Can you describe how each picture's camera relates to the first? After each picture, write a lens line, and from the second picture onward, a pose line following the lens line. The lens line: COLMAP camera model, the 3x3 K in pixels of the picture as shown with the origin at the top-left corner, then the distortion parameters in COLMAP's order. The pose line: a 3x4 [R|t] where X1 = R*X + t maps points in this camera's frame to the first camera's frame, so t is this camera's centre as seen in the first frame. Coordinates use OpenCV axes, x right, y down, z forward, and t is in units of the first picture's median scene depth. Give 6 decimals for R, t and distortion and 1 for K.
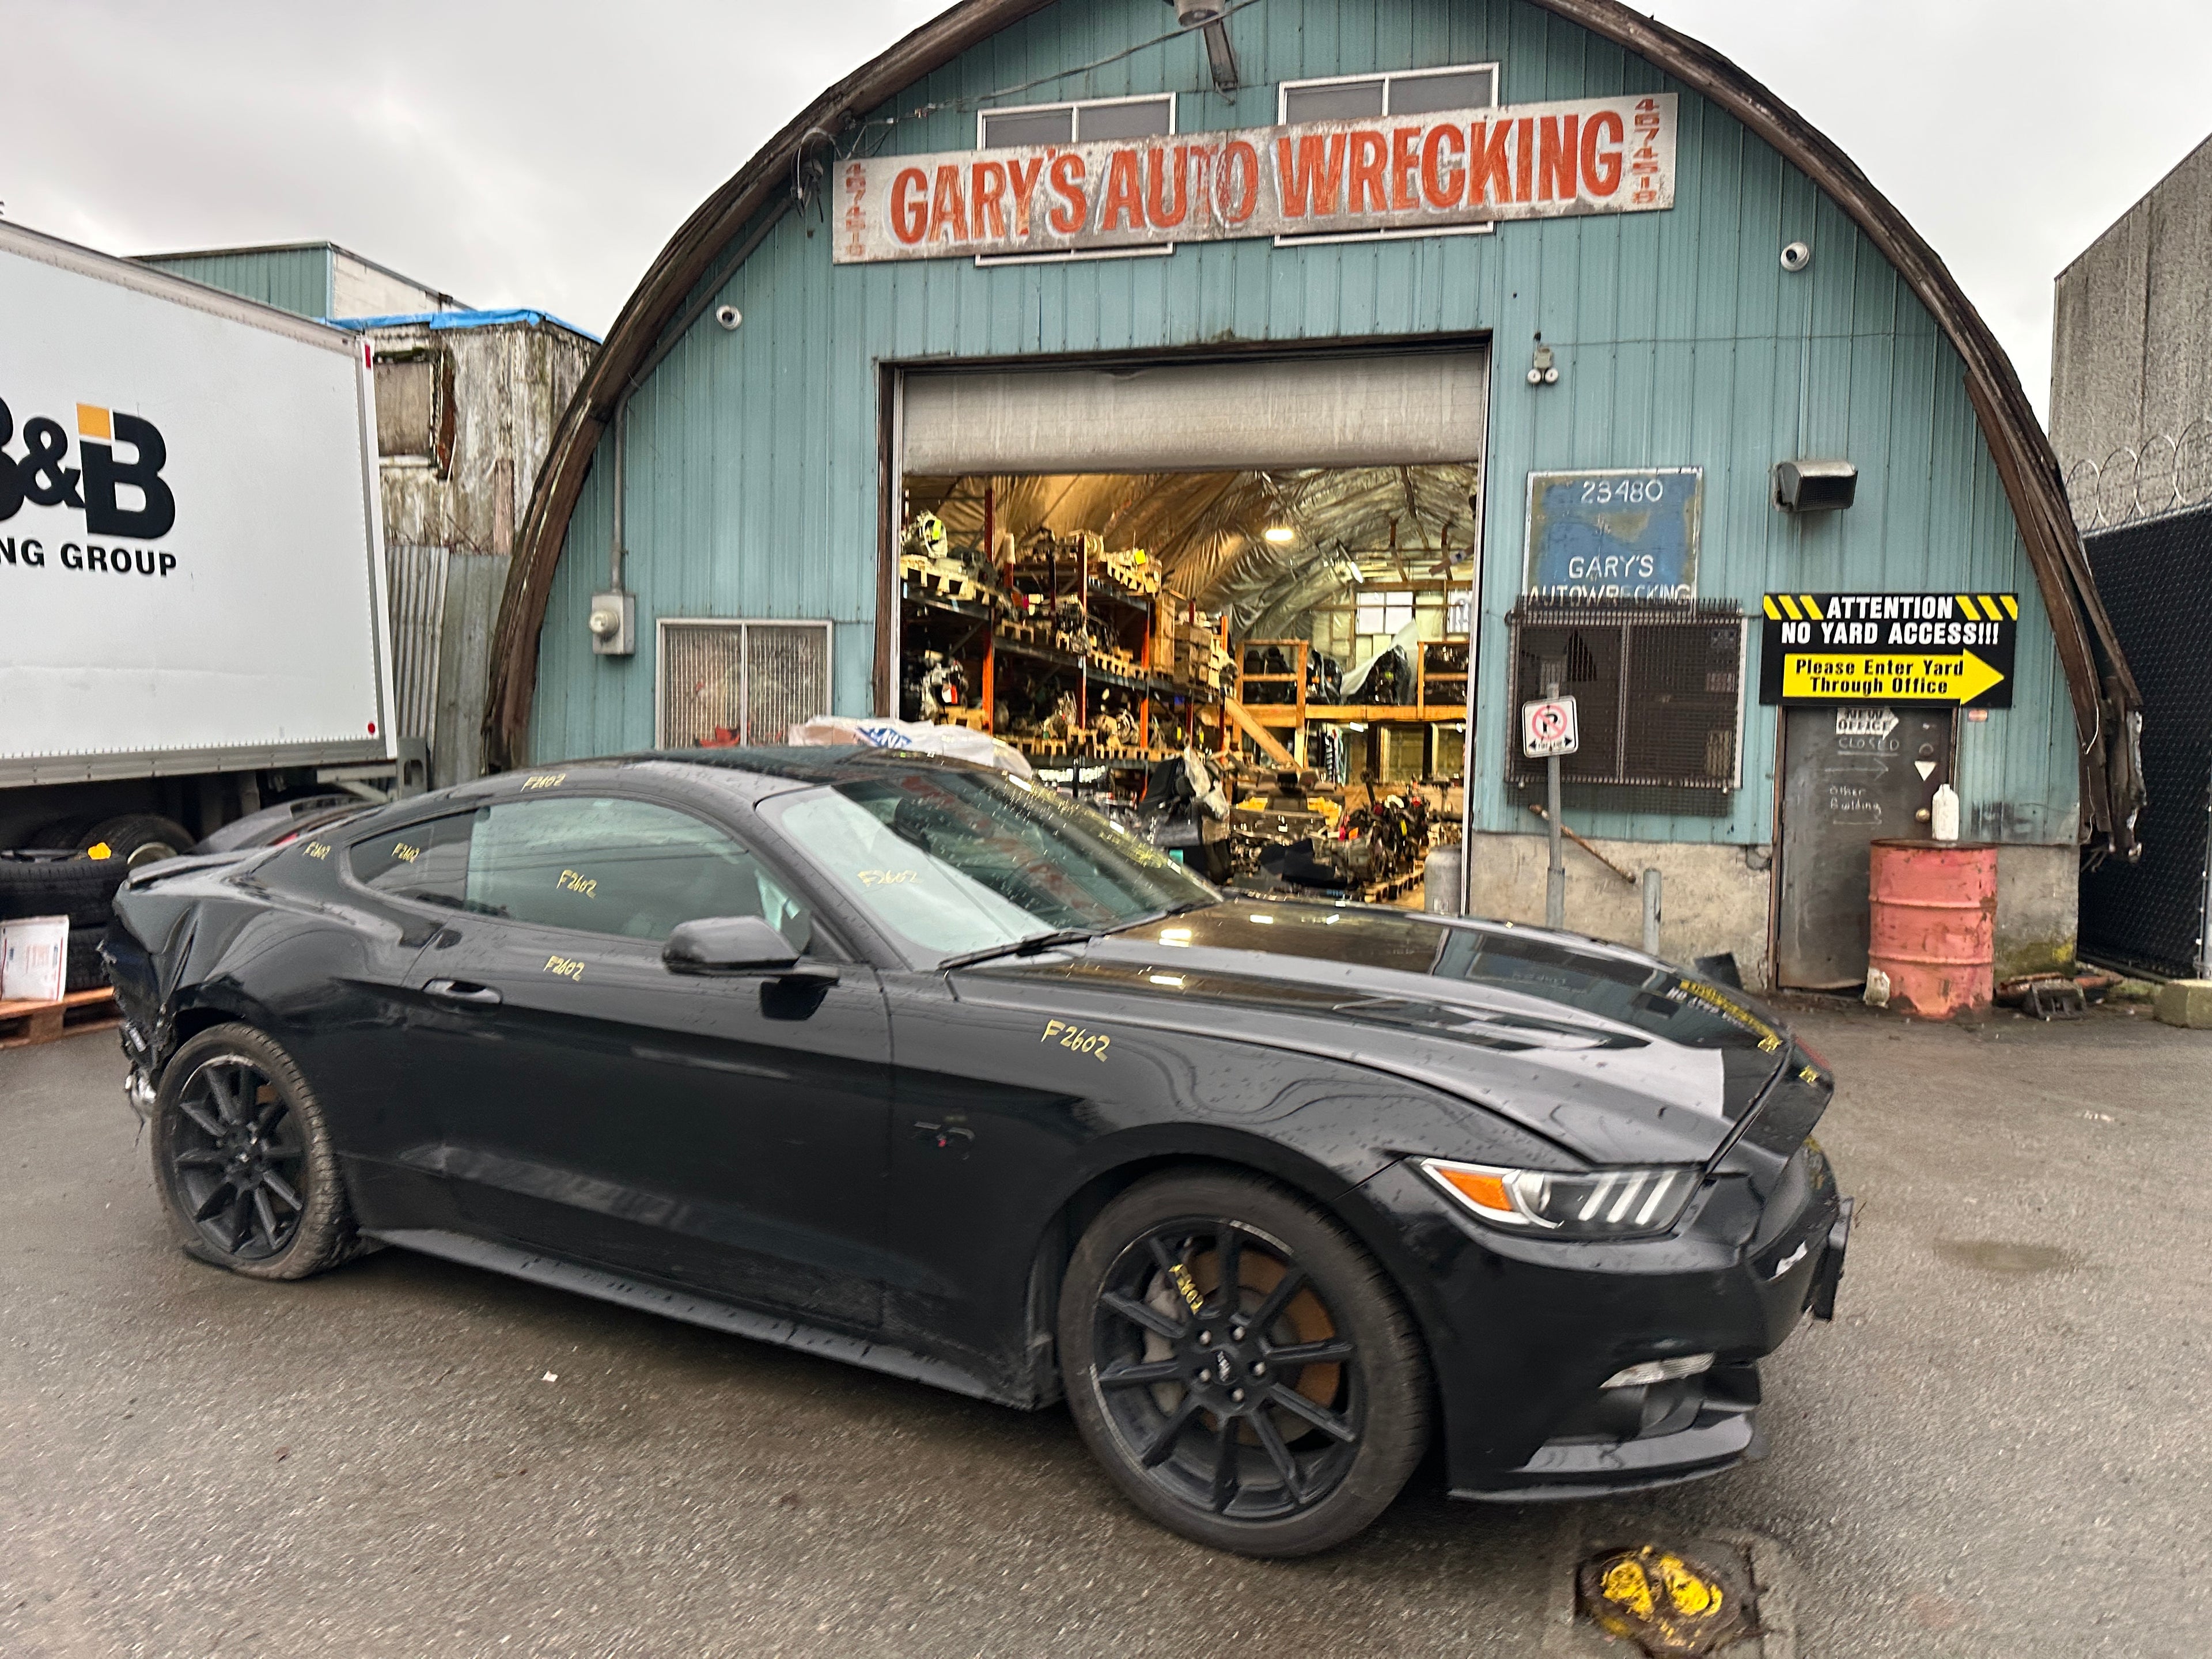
lens RADIAL K [[1550.1, 0, 1105.0], [0, 1550.1, 804.8], [0, 0, 1]] dist [0.071353, -0.099051]
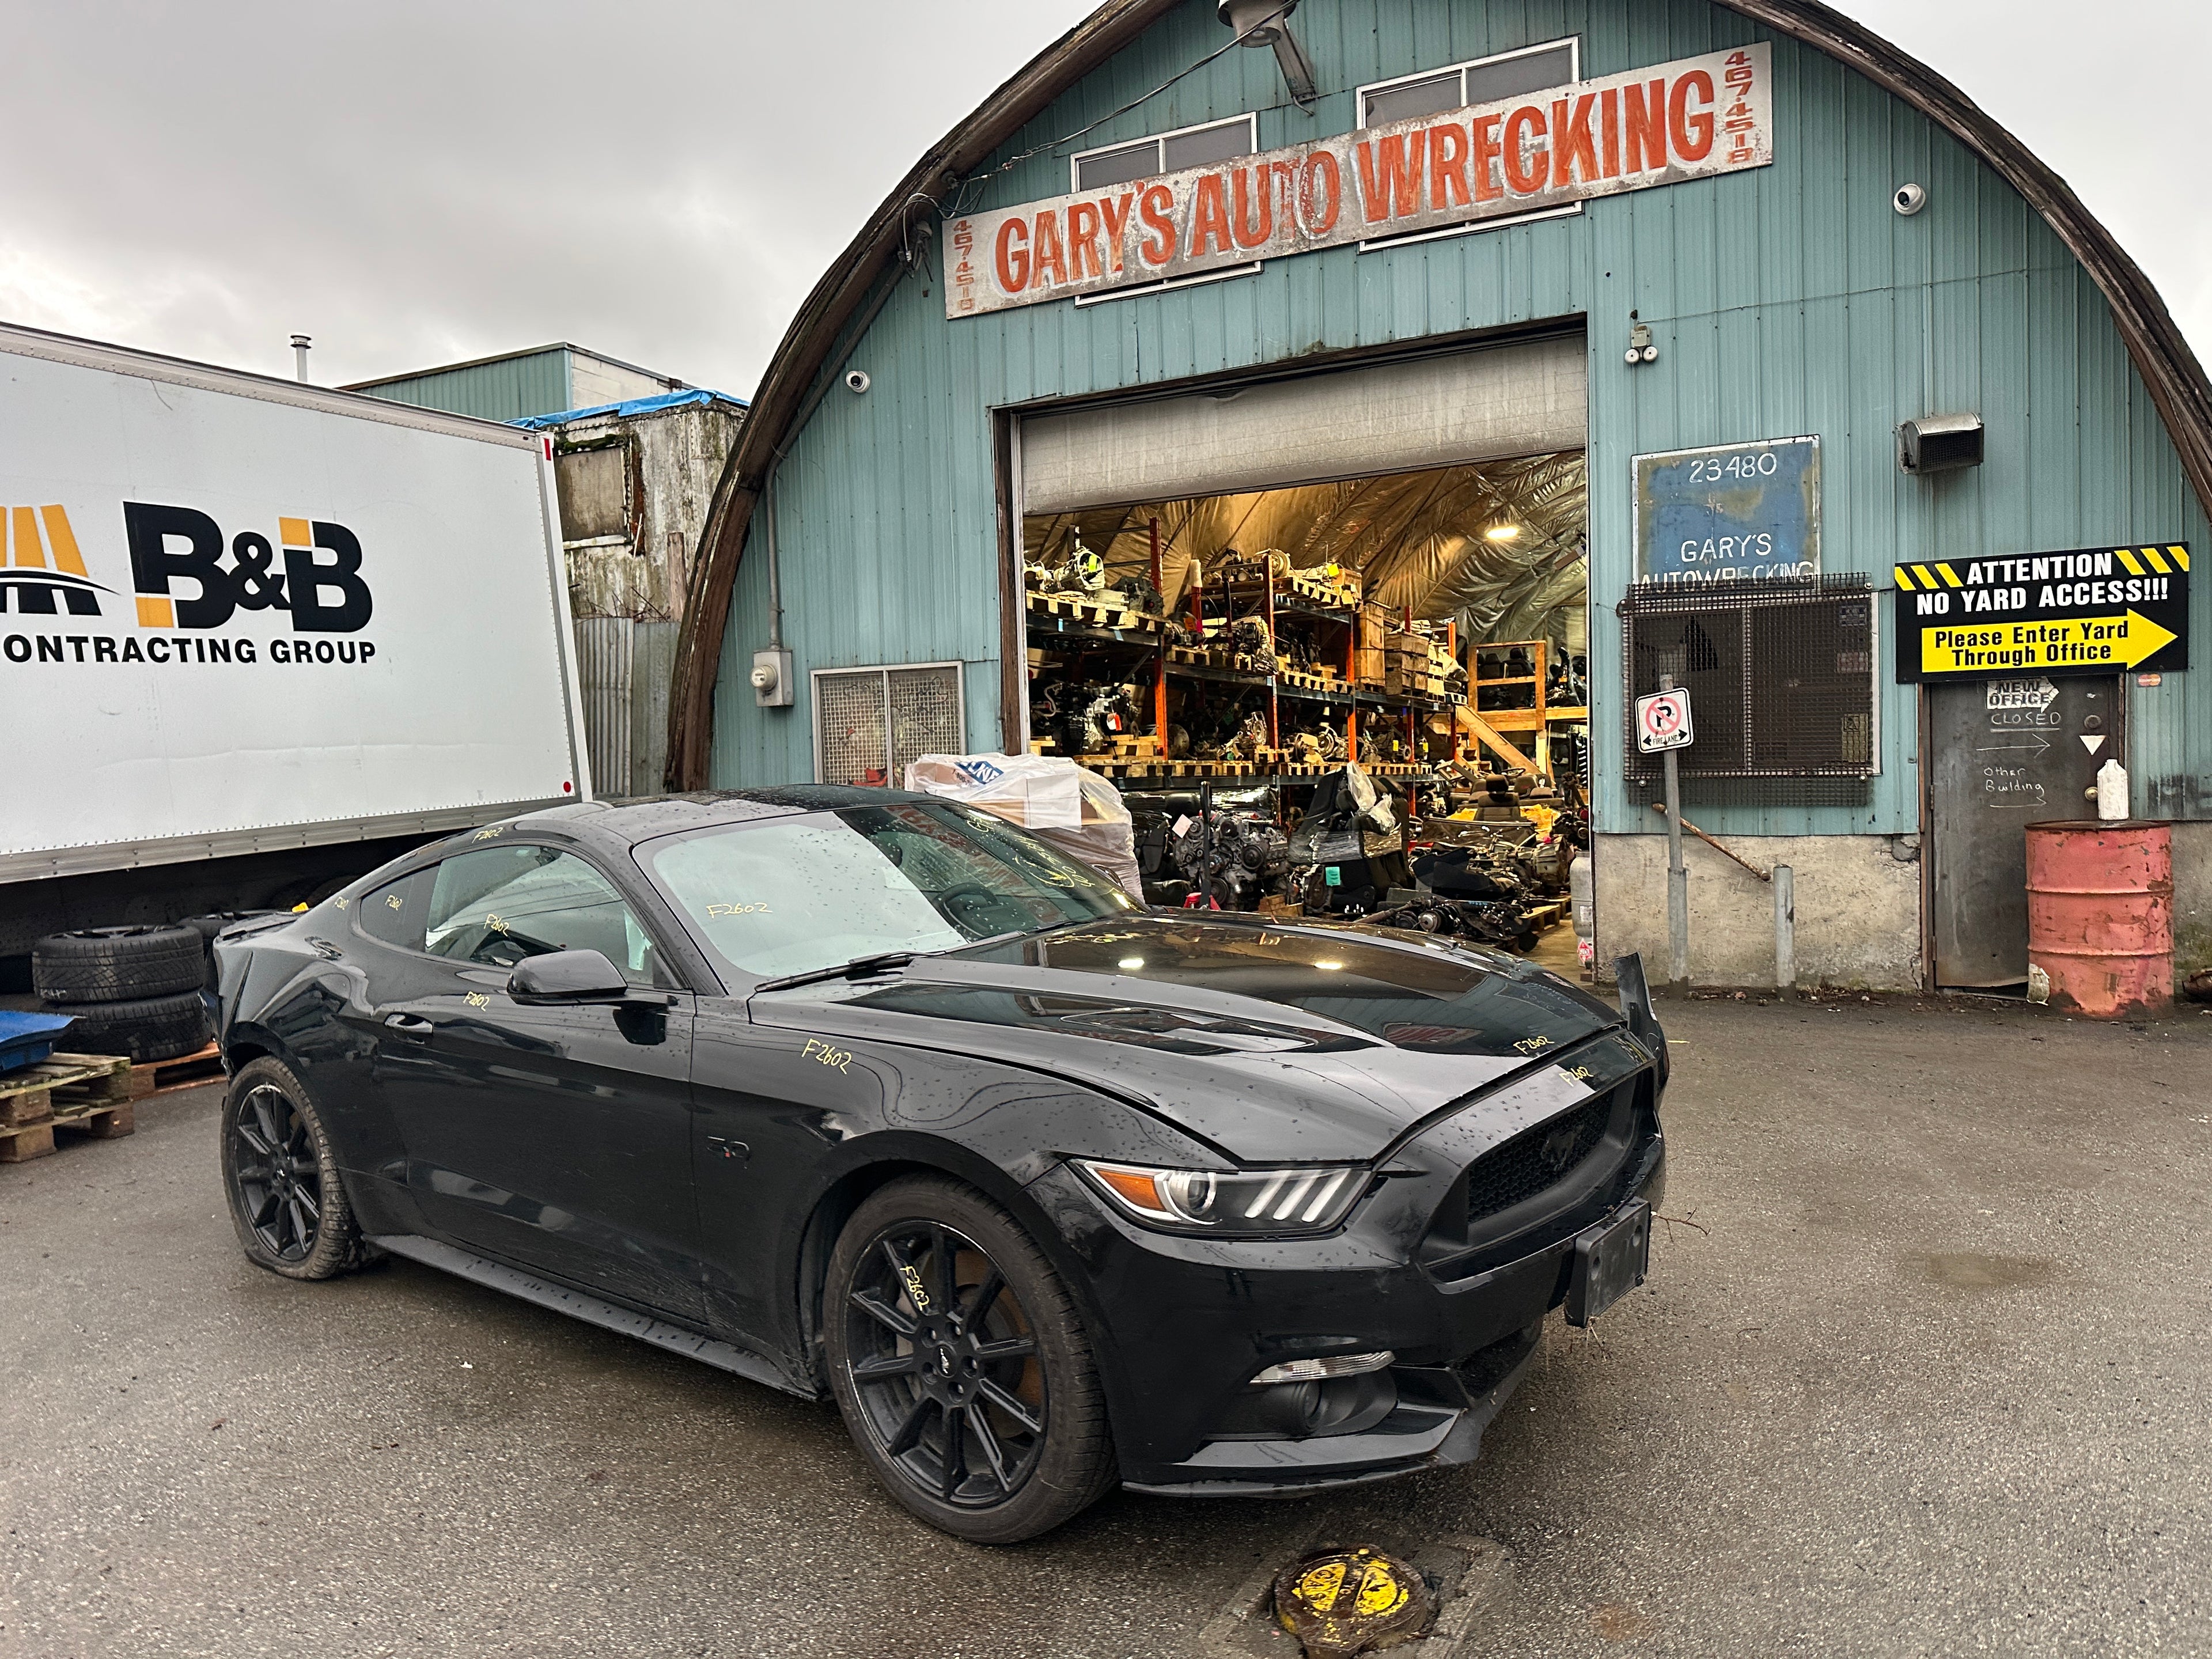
lens RADIAL K [[1555.4, 0, 1120.1], [0, 1555.4, 827.3], [0, 0, 1]] dist [0.048612, -0.052071]
pose [[0.980044, -0.047760, -0.192956, 0.138768], [0.047837, 0.998846, -0.004265, 0.003078], [0.192937, -0.005051, 0.981198, -0.004037]]
